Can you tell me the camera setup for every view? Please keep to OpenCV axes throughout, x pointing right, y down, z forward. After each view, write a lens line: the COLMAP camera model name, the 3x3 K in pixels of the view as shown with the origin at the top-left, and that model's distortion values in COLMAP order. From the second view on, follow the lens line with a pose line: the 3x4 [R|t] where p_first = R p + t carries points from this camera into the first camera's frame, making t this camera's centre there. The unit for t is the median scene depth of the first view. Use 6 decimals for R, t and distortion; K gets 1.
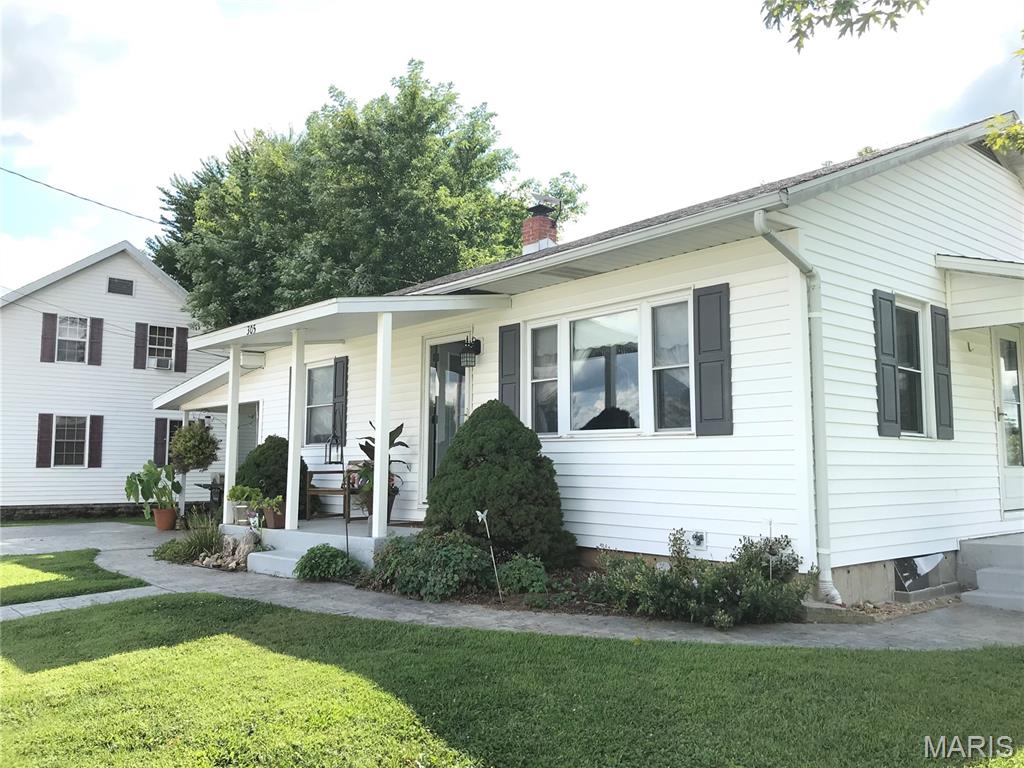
lens RADIAL K [[823.1, 0, 512.0], [0, 823.1, 384.0], [0, 0, 1]] dist [0.068201, -0.123704]
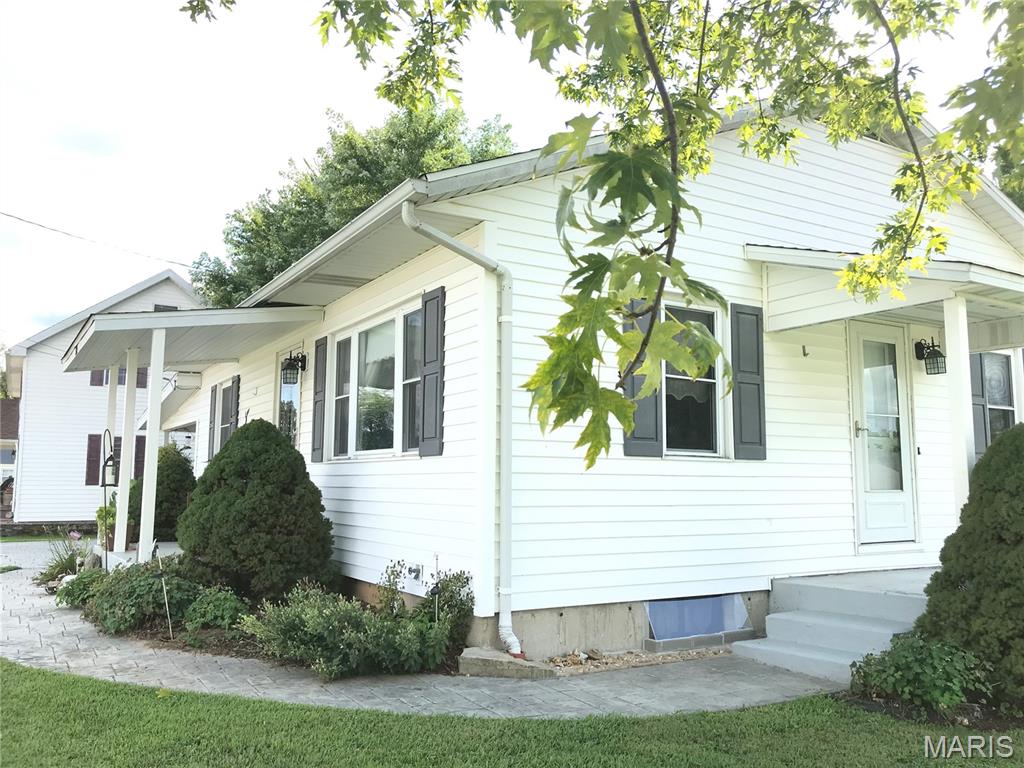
lens RADIAL K [[823.1, 0, 512.0], [0, 823.1, 384.0], [0, 0, 1]] dist [0.068201, -0.123704]
pose [[0.986986, -0.017347, -0.159867, 0.422755], [0.014250, 0.999688, -0.020500, 0.002869], [0.160173, 0.017955, 0.986926, 0.118657]]
